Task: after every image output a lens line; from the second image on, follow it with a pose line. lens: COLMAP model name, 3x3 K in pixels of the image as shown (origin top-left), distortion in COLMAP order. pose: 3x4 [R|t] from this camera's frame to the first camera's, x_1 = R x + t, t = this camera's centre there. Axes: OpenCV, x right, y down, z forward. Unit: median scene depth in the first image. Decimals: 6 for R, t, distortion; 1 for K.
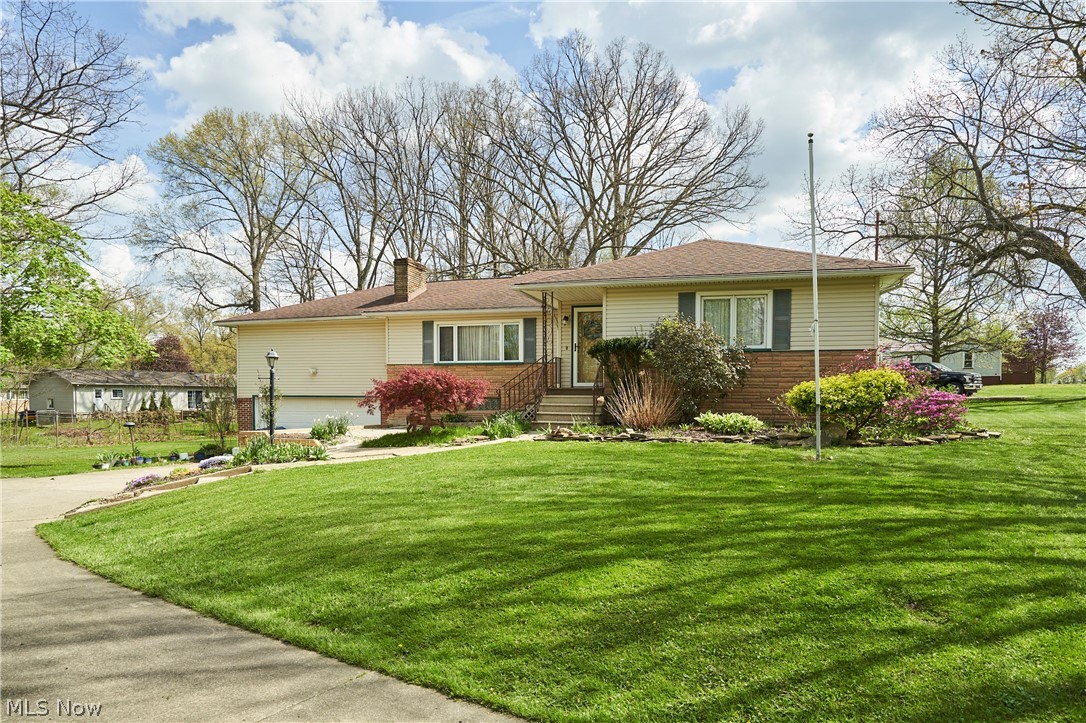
lens RADIAL K [[665.3, 0, 544.5], [0, 665.3, 423.0], [0, 0, 1]] dist [-0.000553, 0.000341]
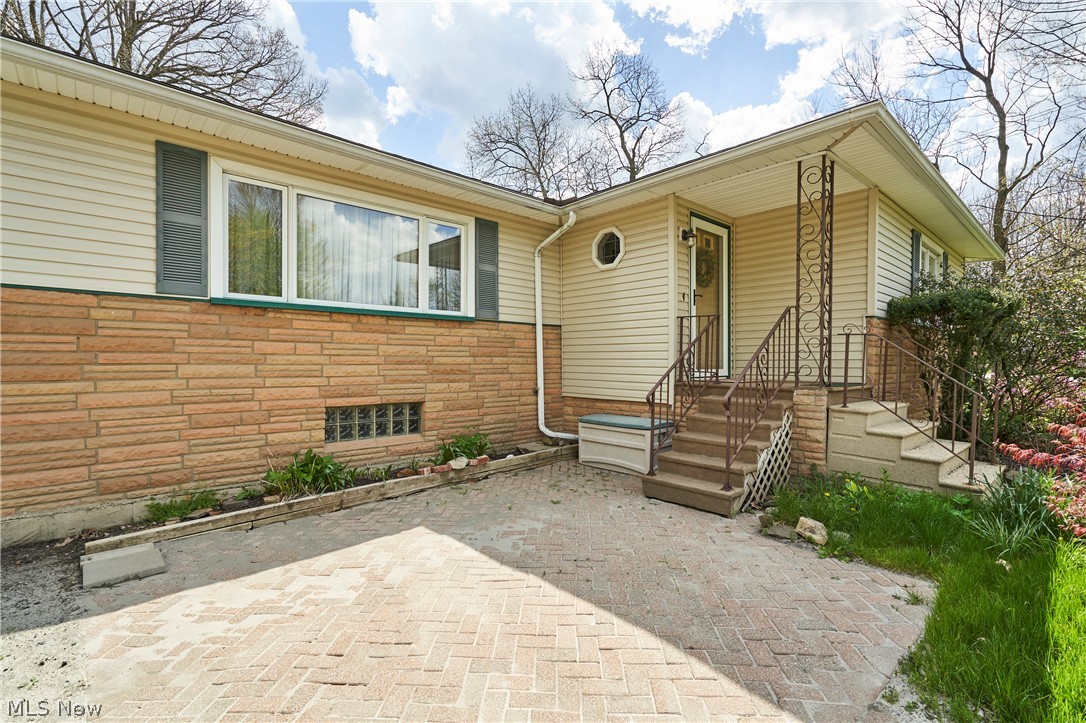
lens RADIAL K [[500.6, 0, 541.2], [0, 500.6, 357.6], [0, 0, 1]] dist [0.000111, 0.000095]
pose [[0.535453, 0.001781, 0.844563, -0.273007], [0.025476, 0.999509, -0.018260, -0.055558], [-0.844181, 0.031293, 0.535145, 0.758001]]
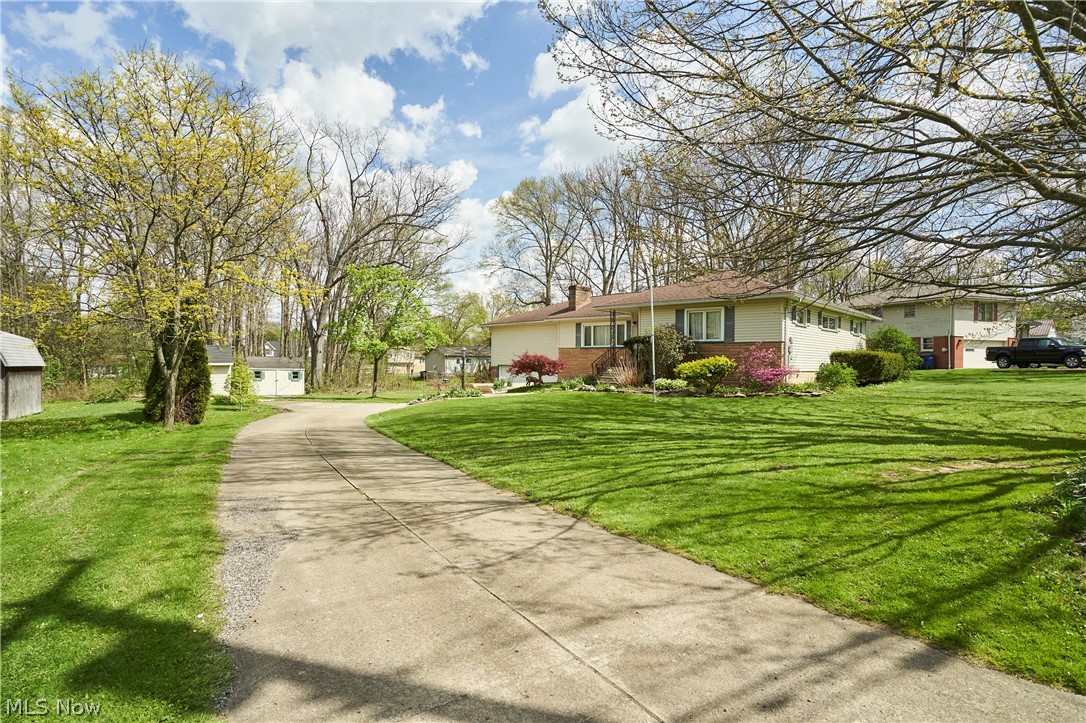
lens RADIAL K [[560.8, 0, 543.6], [0, 560.8, 361.4], [0, 0, 1]] dist [-0.001440, -0.000010]
pose [[0.889555, 0.009040, -0.456739, 0.412636], [-0.030119, 0.998789, -0.038892, 0.006391], [0.455834, 0.048353, 0.888750, -0.338700]]
